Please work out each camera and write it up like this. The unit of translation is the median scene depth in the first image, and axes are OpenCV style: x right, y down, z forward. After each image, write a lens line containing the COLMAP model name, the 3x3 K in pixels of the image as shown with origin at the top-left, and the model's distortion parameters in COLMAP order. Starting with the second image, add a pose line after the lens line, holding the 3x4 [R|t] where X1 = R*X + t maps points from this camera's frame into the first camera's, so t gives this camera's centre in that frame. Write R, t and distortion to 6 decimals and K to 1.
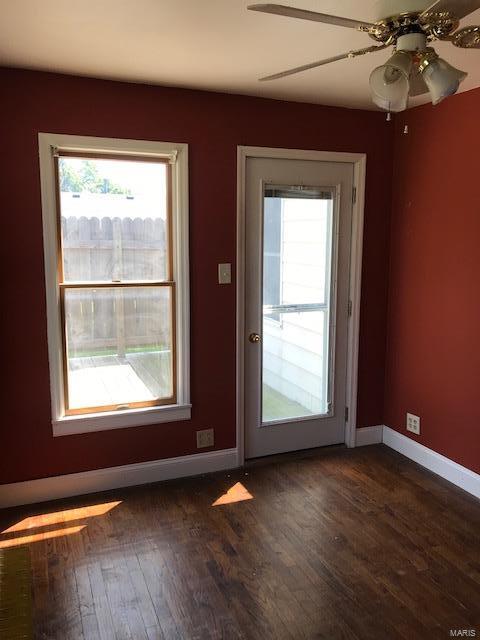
lens RADIAL K [[529.0, 0, 237.0], [0, 529.0, 320.4], [0, 0, 1]] dist [0.011218, -0.006963]
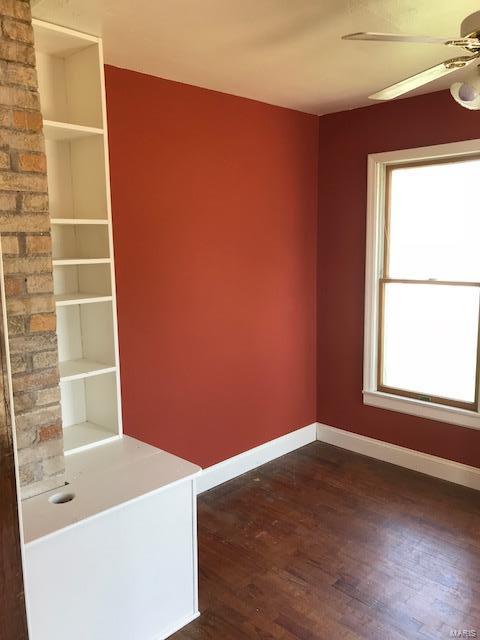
lens RADIAL K [[529.0, 0, 237.0], [0, 529.0, 320.4], [0, 0, 1]] dist [0.011218, -0.006963]
pose [[0.398499, 0.124883, -0.908627, 0.620108], [-0.115802, 0.989609, 0.085226, -0.039095], [0.909829, 0.071258, 0.408820, 0.226716]]
